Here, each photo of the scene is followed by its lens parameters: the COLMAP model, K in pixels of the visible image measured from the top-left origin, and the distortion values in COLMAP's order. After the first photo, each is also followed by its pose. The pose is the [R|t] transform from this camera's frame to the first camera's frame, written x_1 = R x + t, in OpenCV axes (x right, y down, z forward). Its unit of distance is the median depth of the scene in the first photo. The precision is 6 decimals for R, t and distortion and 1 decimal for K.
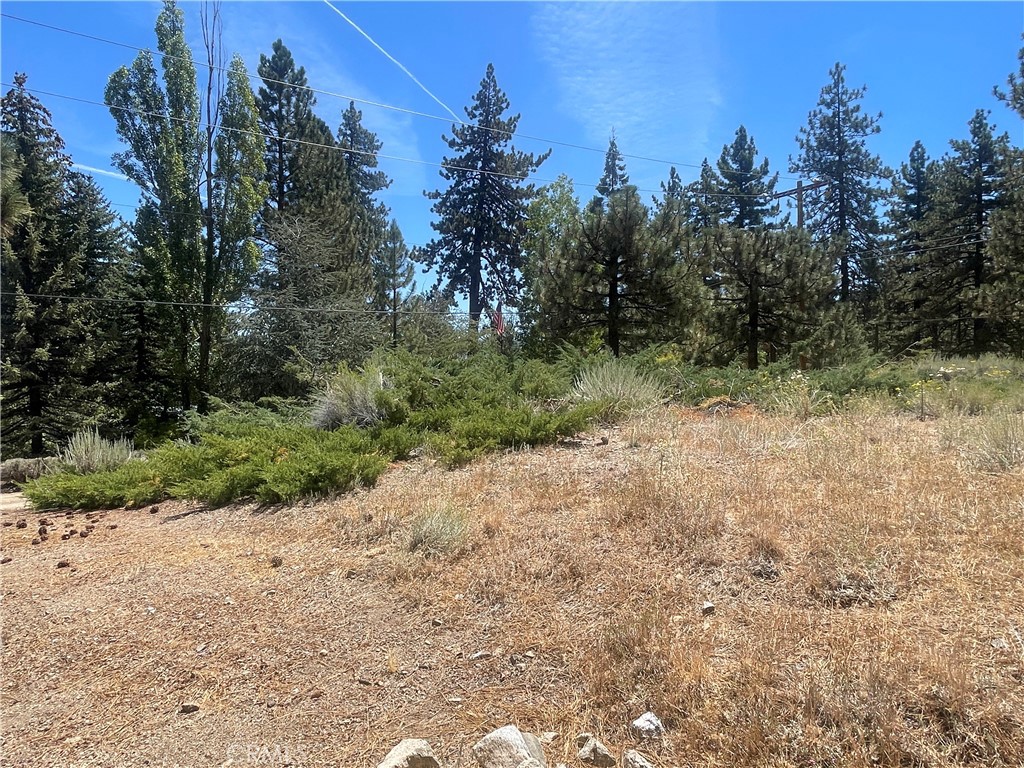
lens RADIAL K [[659.5, 0, 512.0], [0, 659.5, 384.0], [0, 0, 1]] dist [0.002865, -0.022665]
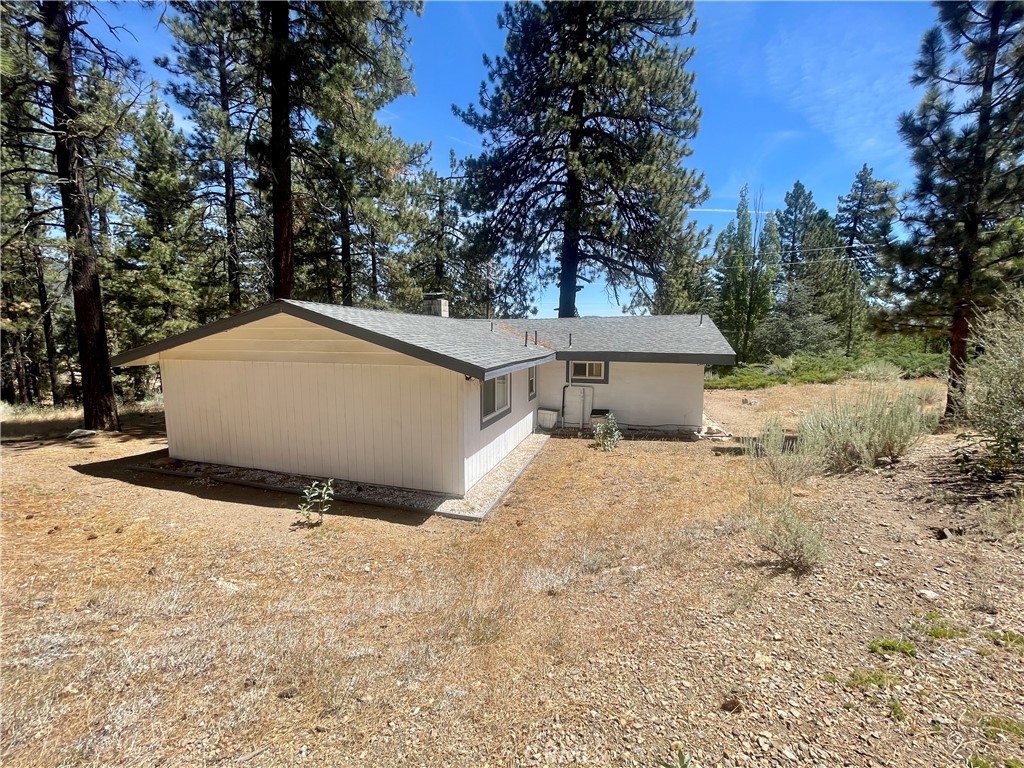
lens RADIAL K [[411.4, 0, 512.0], [0, 411.4, 384.0], [0, 0, 1]] dist [0.001372, 0.000281]
pose [[0.568521, 0.097787, -0.816836, 0.309559], [-0.013999, 0.993917, 0.109242, -0.045691], [0.822550, -0.050672, 0.566431, -0.598451]]
